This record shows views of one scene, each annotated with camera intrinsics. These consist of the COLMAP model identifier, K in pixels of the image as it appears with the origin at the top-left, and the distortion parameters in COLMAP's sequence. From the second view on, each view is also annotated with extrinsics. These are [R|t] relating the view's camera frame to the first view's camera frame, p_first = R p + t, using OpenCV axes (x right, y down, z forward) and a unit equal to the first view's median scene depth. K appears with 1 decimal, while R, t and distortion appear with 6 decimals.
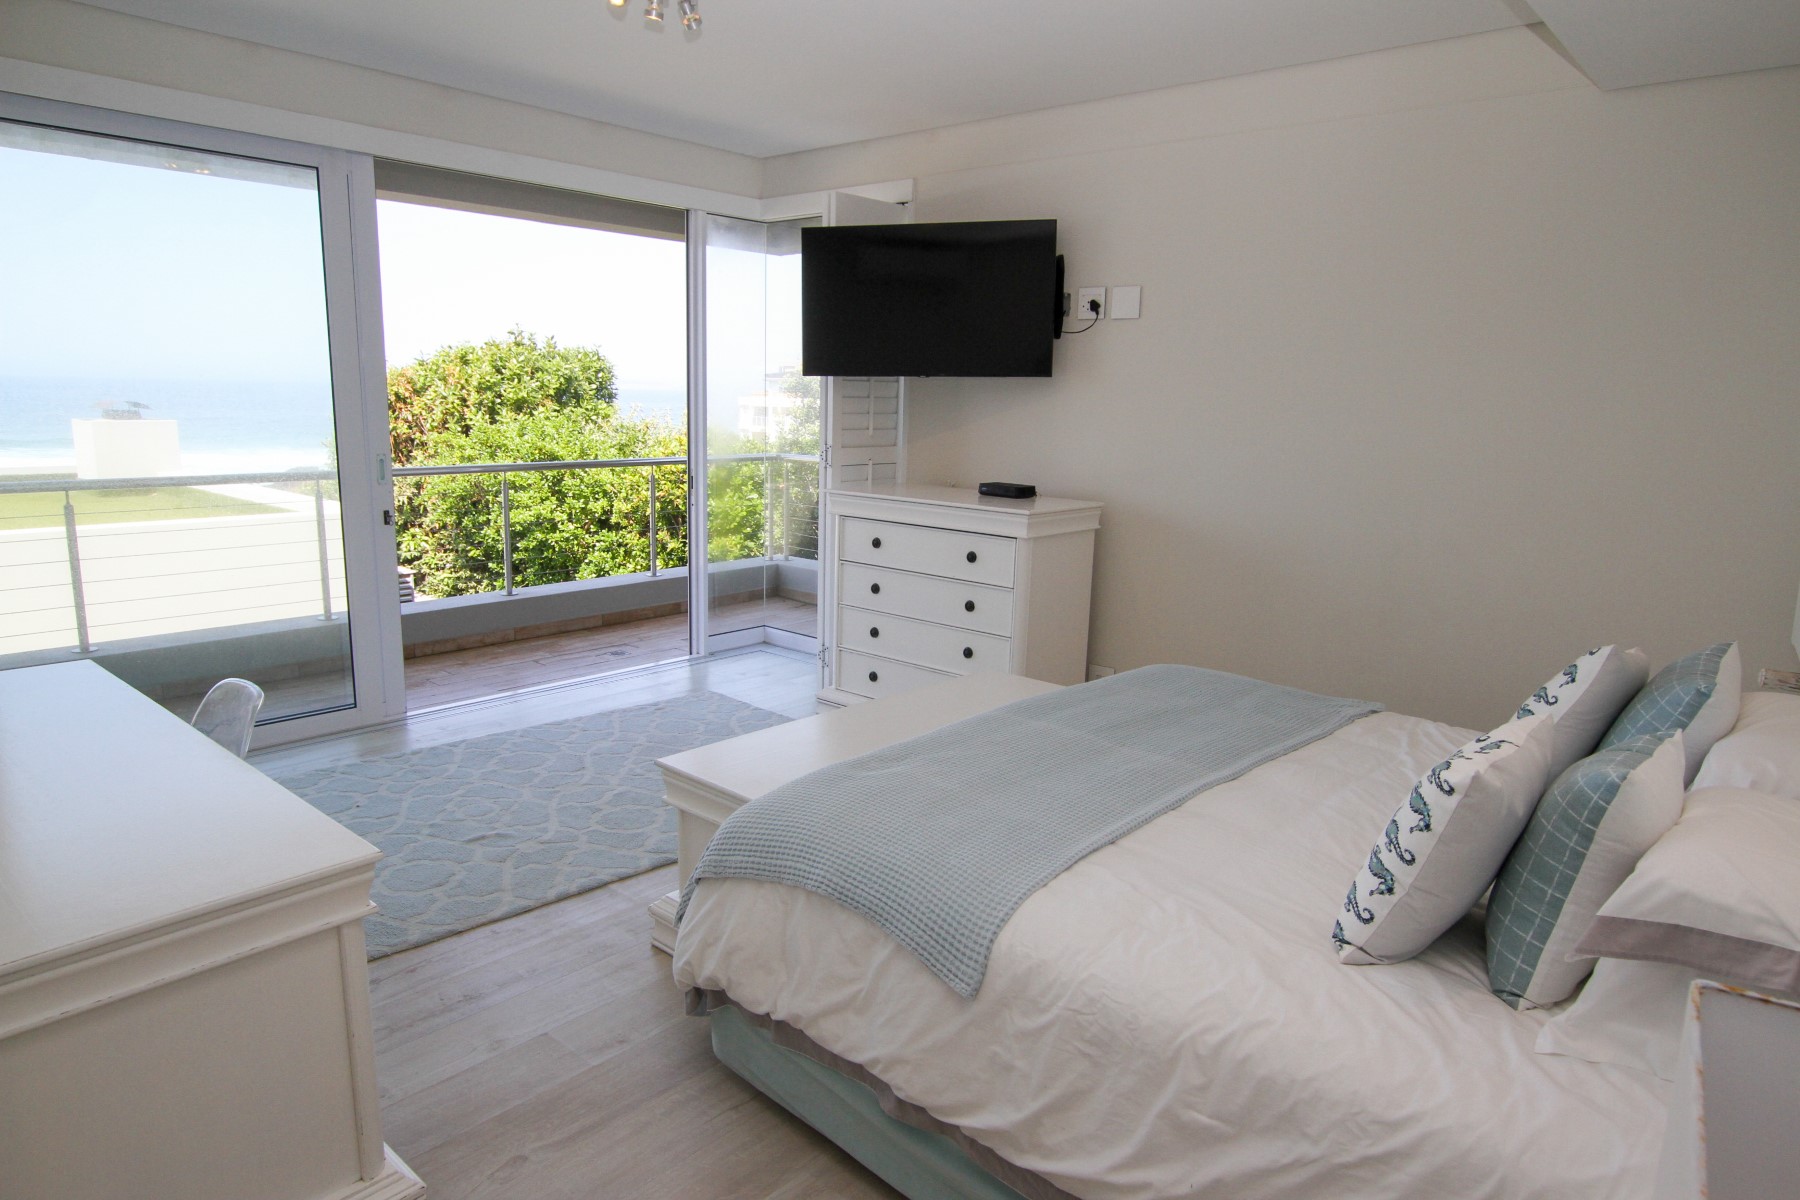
lens RADIAL K [[1091.4, 0, 904.1], [0, 1091.4, 603.0], [0, 0, 1]] dist [-0.009092, 0.006823]
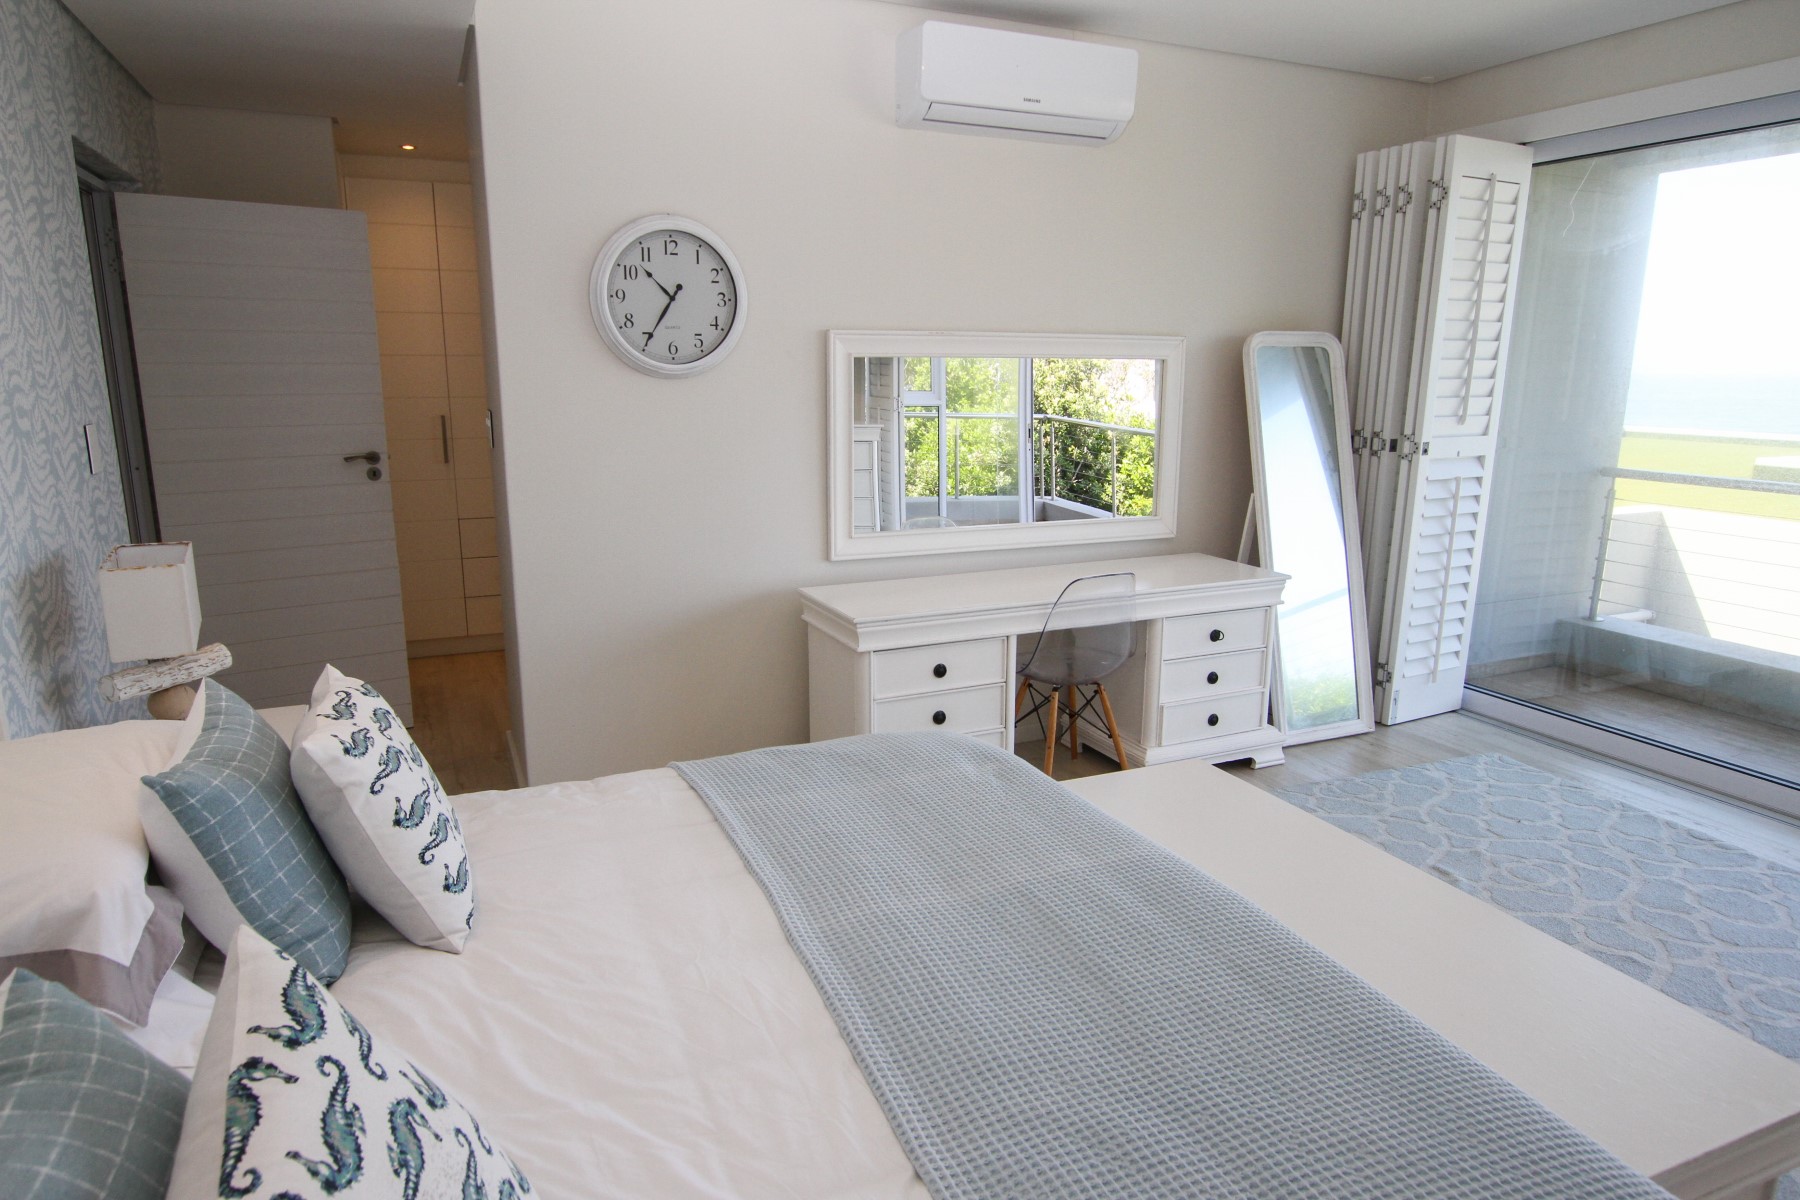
lens RADIAL K [[1091.4, 0, 903.1], [0, 1091.4, 600.0], [0, 0, 1]] dist [-0.009092, 0.006823]
pose [[-0.405282, 0.167564, -0.898704, 0.801843], [-0.189482, 0.946314, 0.261890, -0.213861], [0.894339, 0.276427, -0.351774, 1.184380]]
